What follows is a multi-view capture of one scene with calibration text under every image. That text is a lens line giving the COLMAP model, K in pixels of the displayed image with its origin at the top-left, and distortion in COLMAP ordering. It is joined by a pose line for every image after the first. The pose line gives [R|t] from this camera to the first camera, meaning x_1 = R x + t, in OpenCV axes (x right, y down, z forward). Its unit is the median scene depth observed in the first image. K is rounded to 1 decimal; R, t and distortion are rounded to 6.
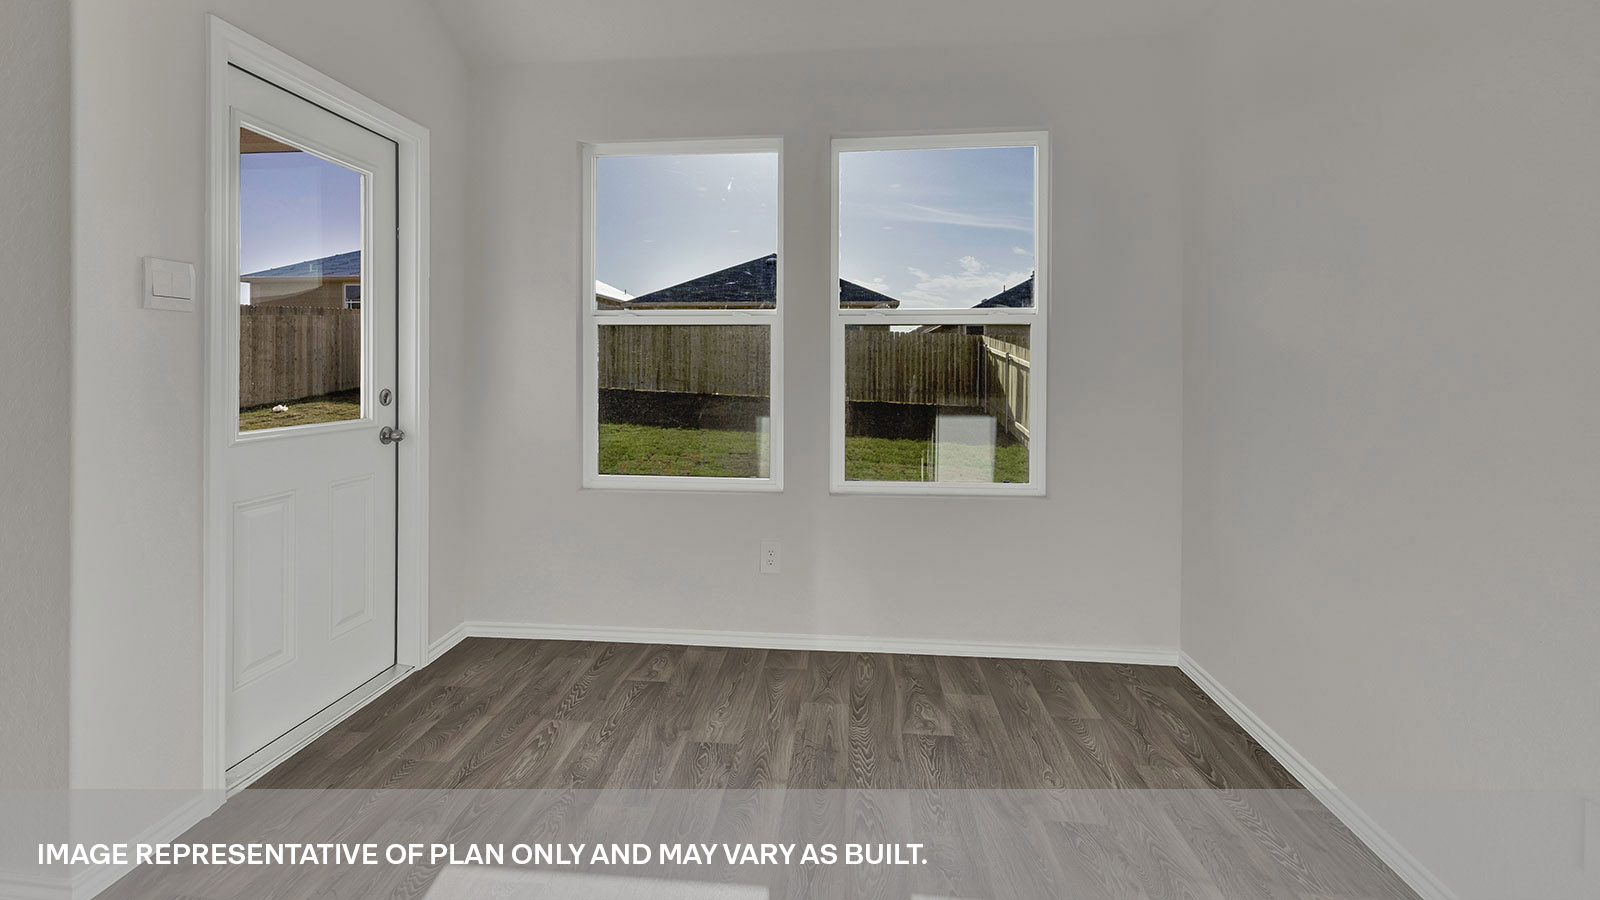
lens RADIAL K [[666.0, 0, 786.1], [0, 666.0, 449.8], [0, 0, 1]] dist [0.001365, 0.000470]
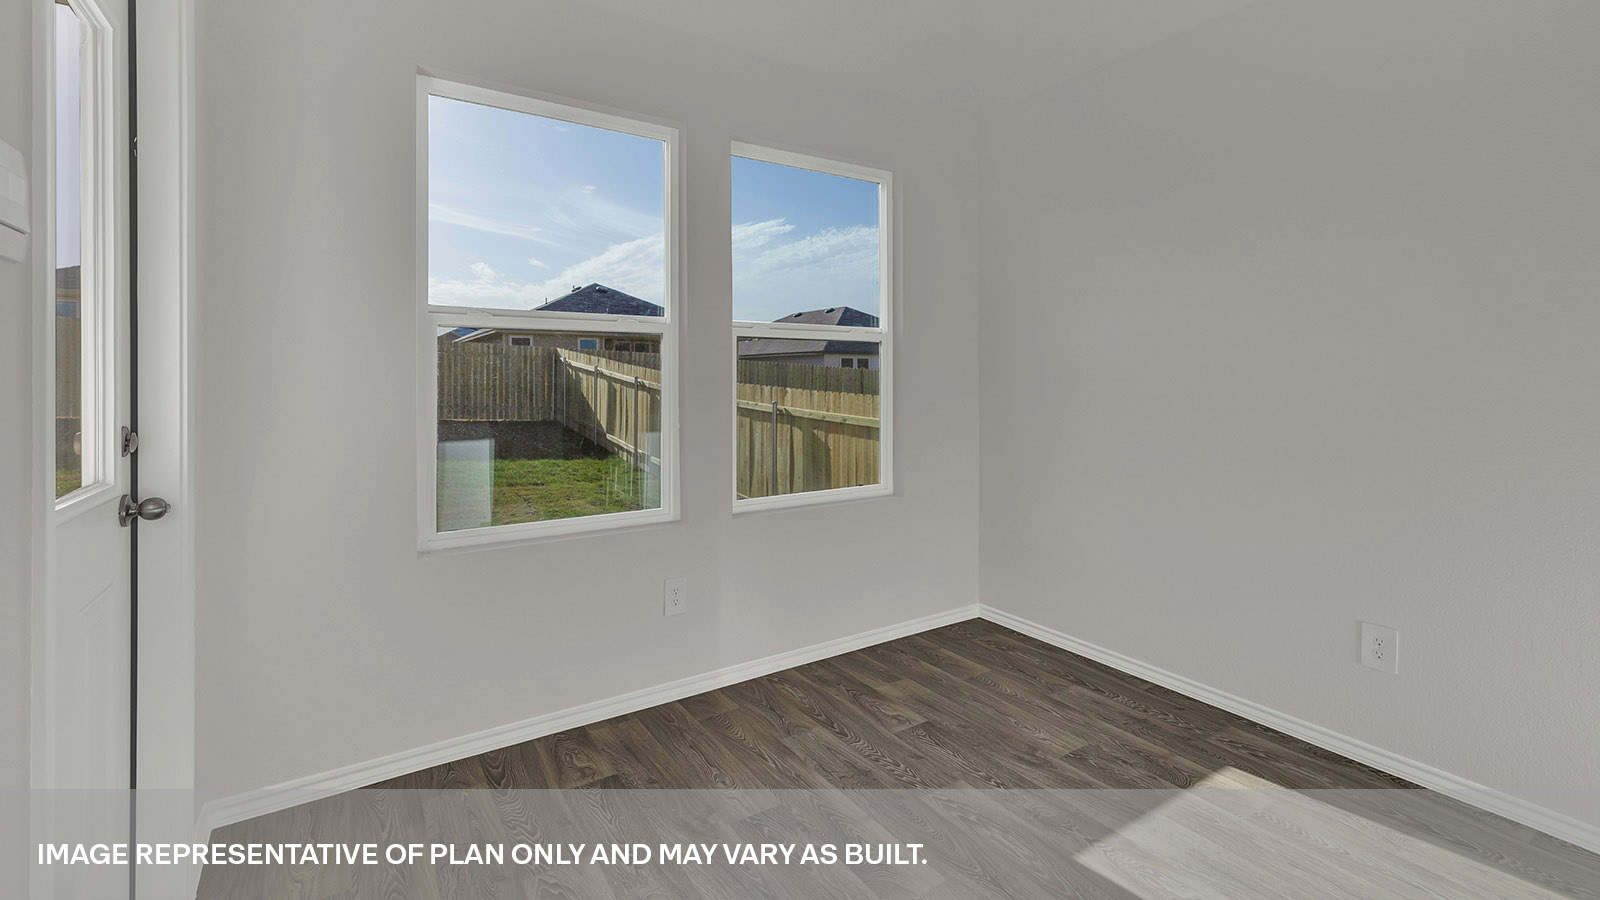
lens RADIAL K [[666.0, 0, 787.2], [0, 666.0, 452.2], [0, 0, 1]] dist [0.001365, 0.000470]
pose [[0.793211, -0.070664, 0.604834, -0.471529], [0.080256, 0.996711, 0.011196, -0.030376], [-0.603636, 0.039661, 0.796273, 0.219702]]
